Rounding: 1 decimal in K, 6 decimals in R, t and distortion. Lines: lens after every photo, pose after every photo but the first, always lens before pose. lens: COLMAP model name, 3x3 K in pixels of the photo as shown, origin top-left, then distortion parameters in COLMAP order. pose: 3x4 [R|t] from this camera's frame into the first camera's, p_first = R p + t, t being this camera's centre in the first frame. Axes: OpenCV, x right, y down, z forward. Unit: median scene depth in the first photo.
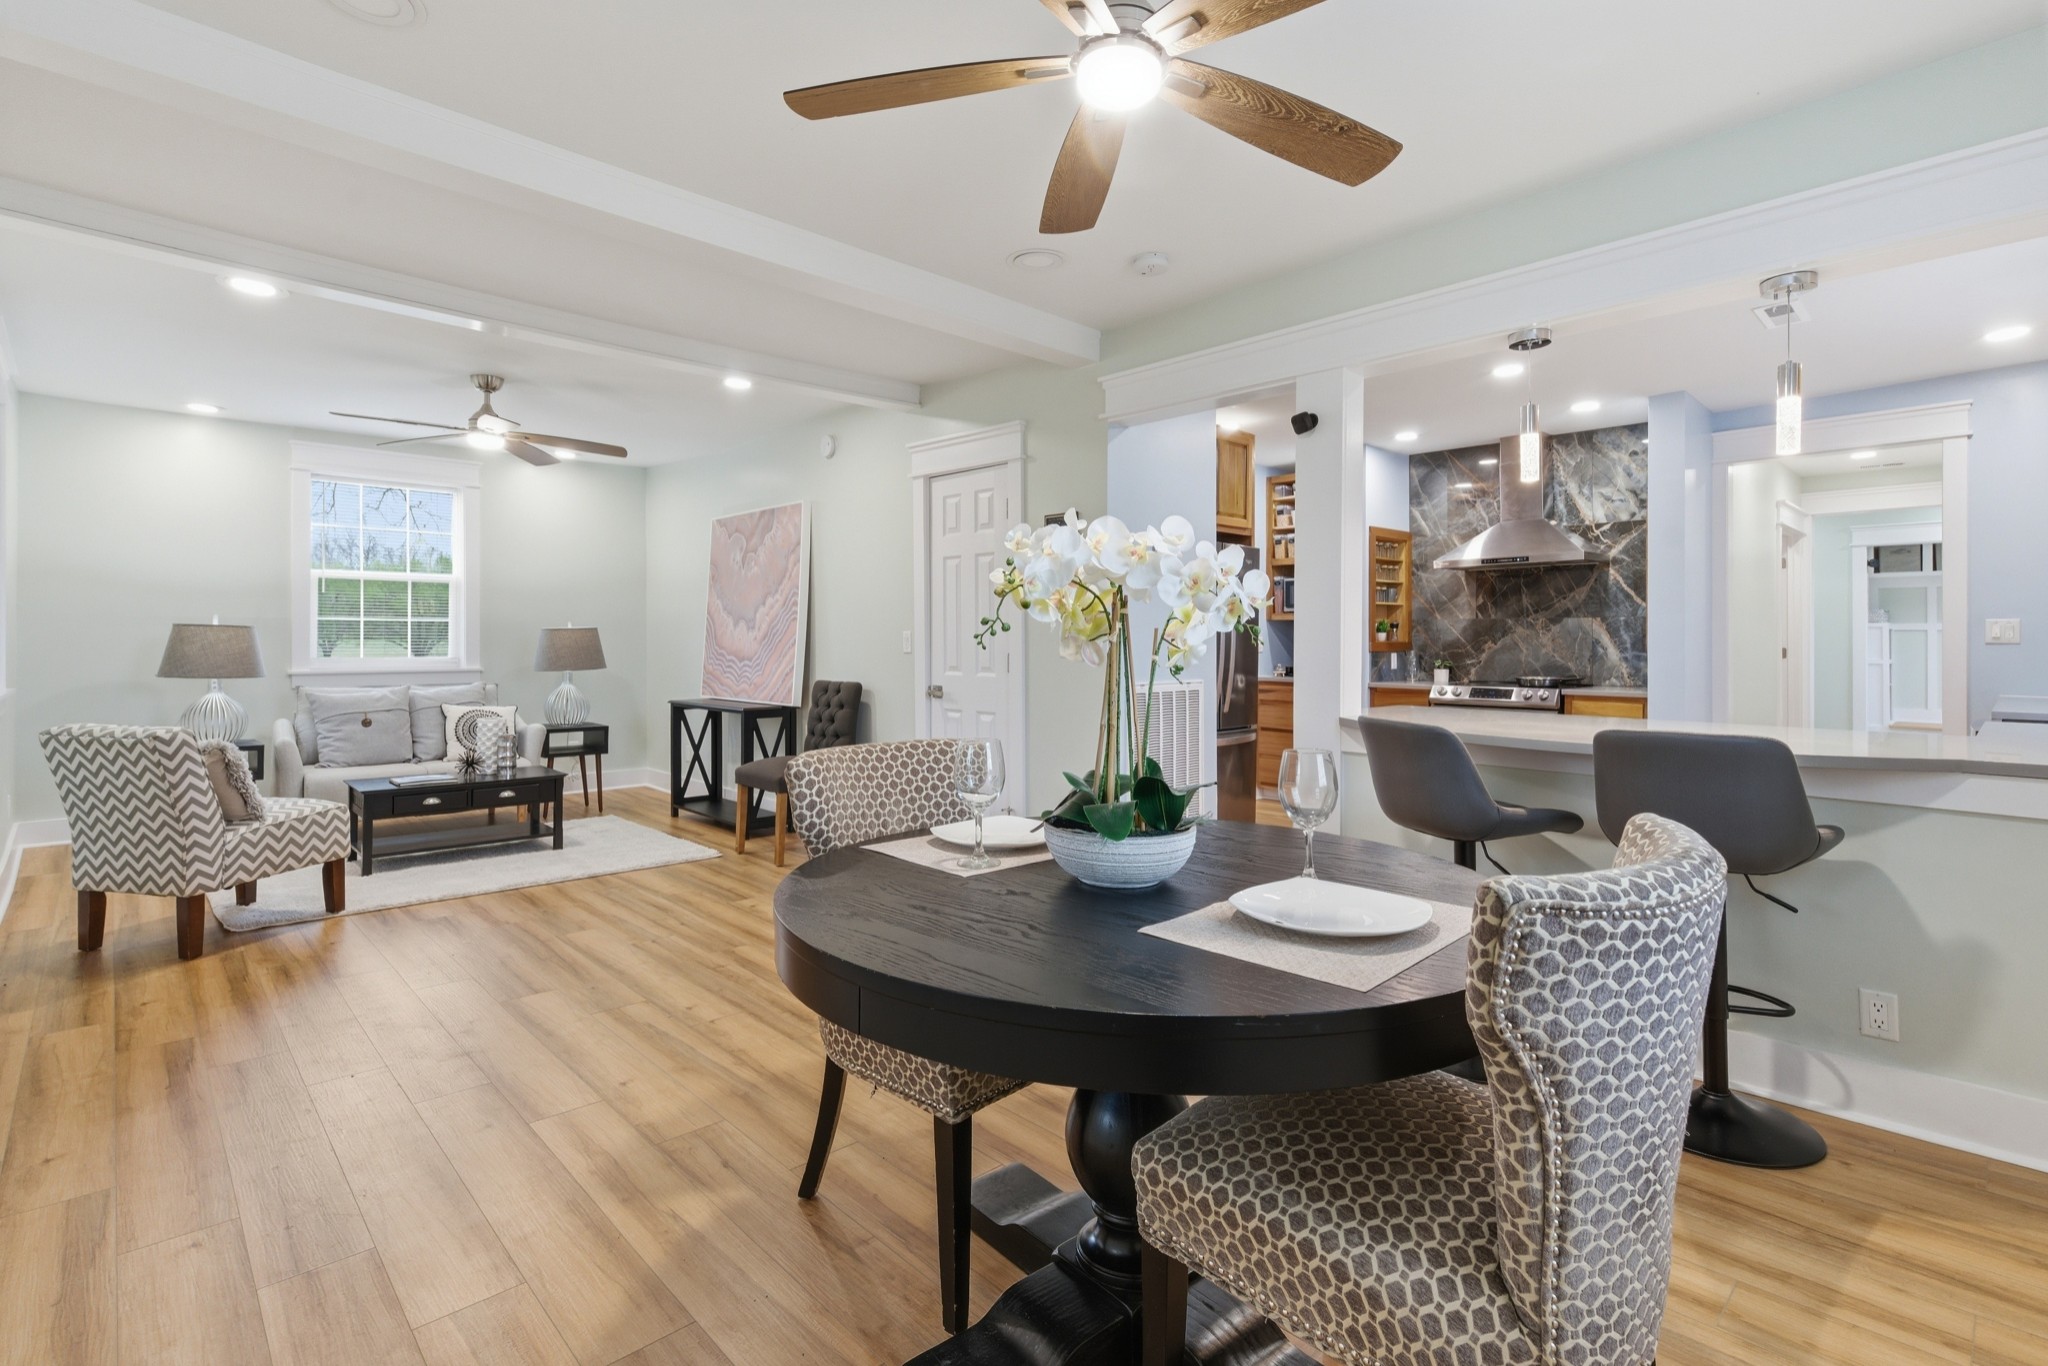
lens RADIAL K [[947.2, 0, 1006.2], [0, 947.2, 647.1], [0, 0, 1]] dist [0.009091, -0.005559]
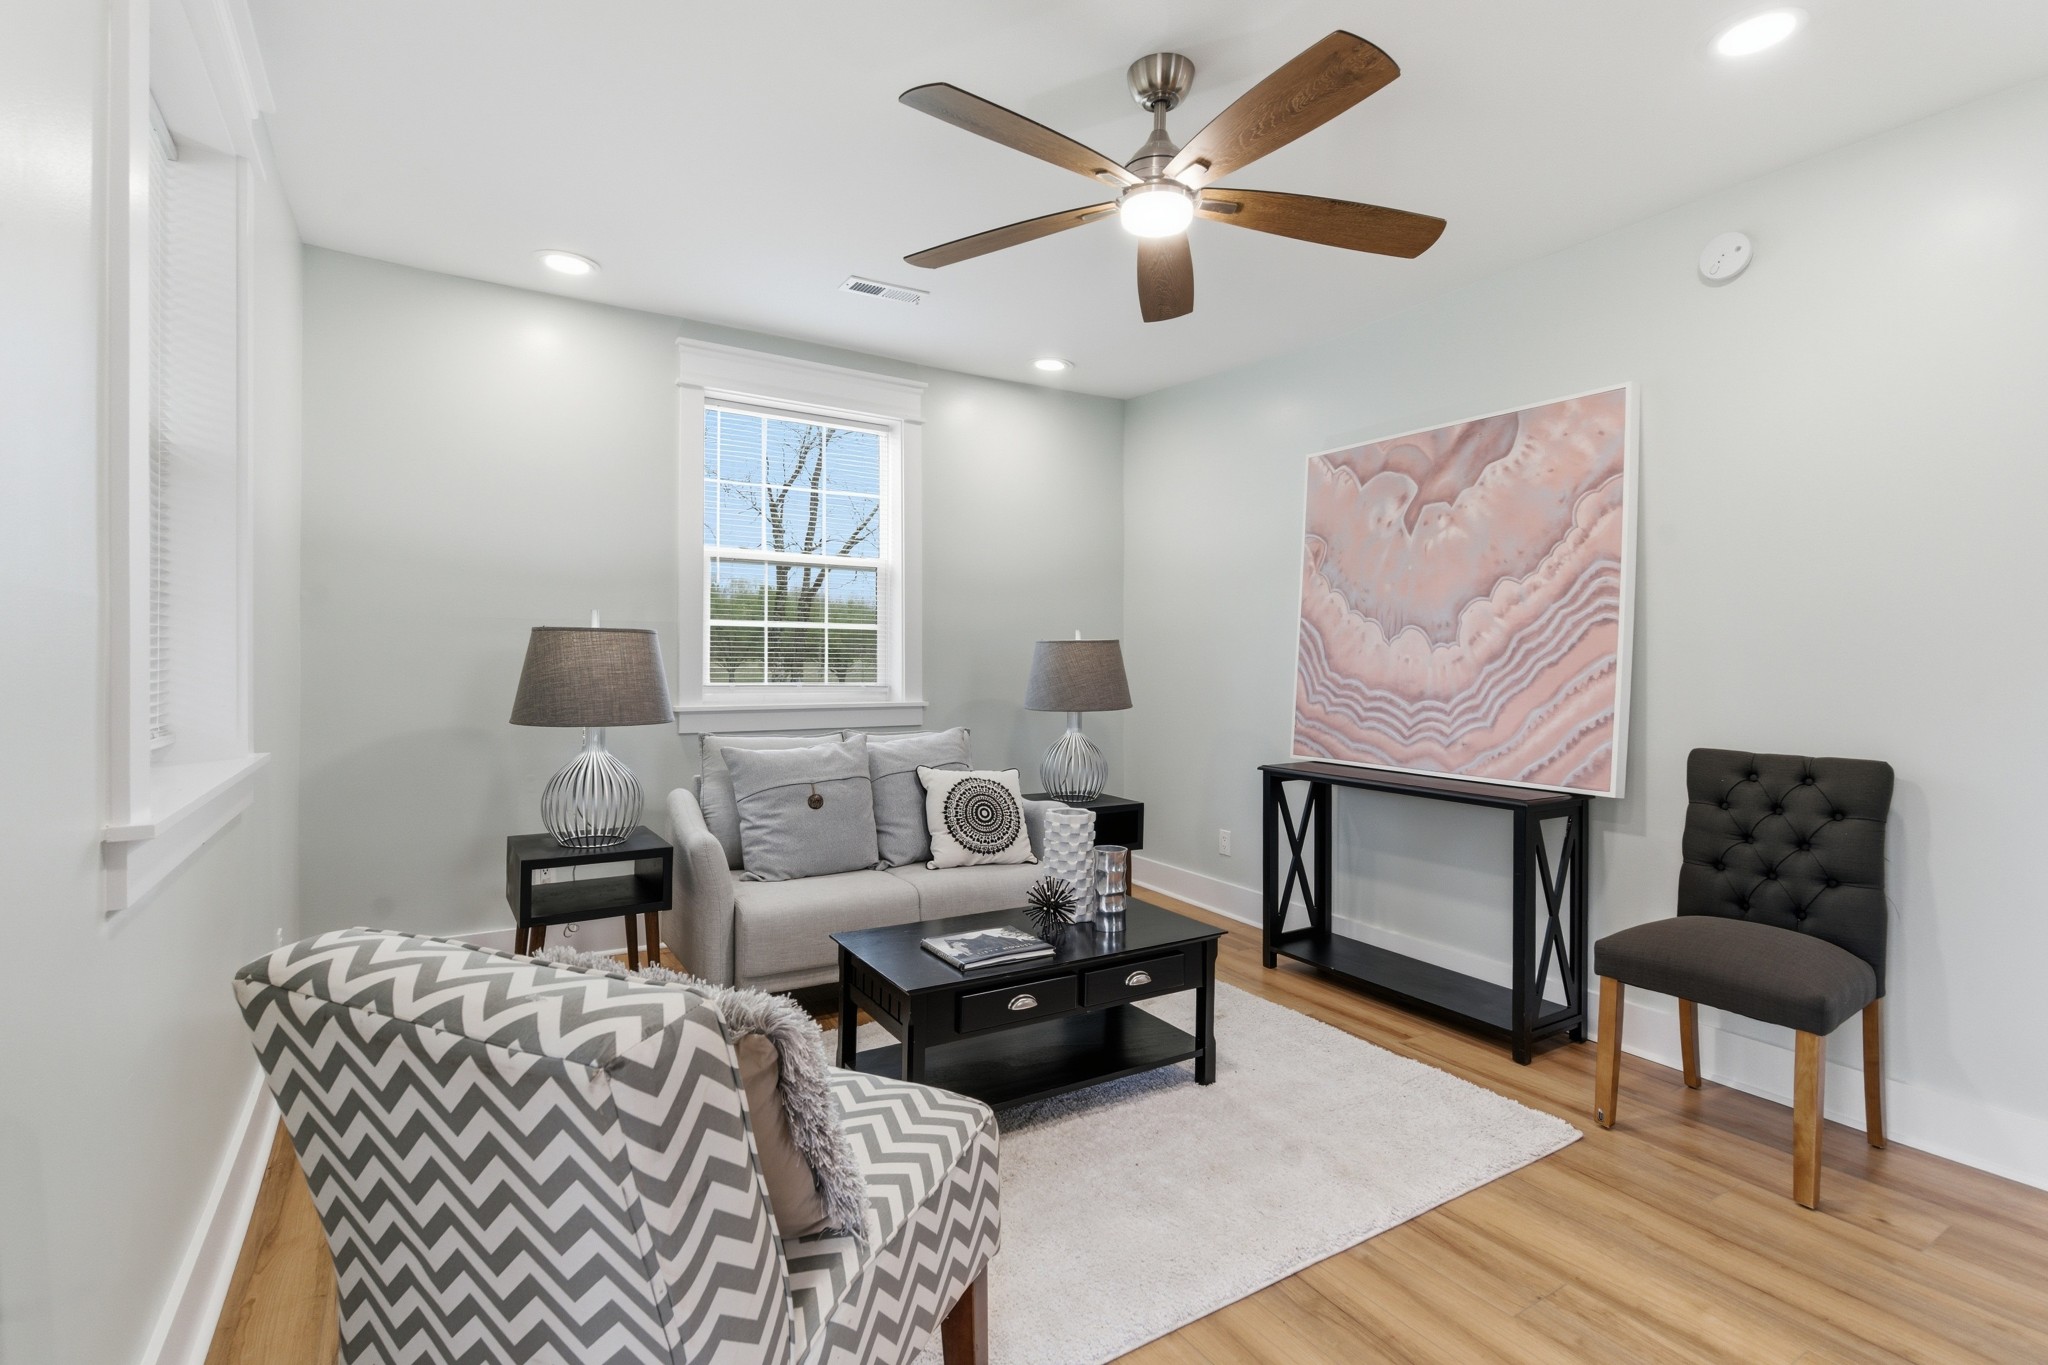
lens RADIAL K [[947.2, 0, 1025.5], [0, 947.2, 672.4], [0, 0, 1]] dist [0.009091, -0.005559]
pose [[0.981368, 0.010404, -0.191855, -0.418273], [-0.009148, 0.999931, 0.007429, -0.003888], [0.191919, -0.005536, 0.981395, 0.439219]]
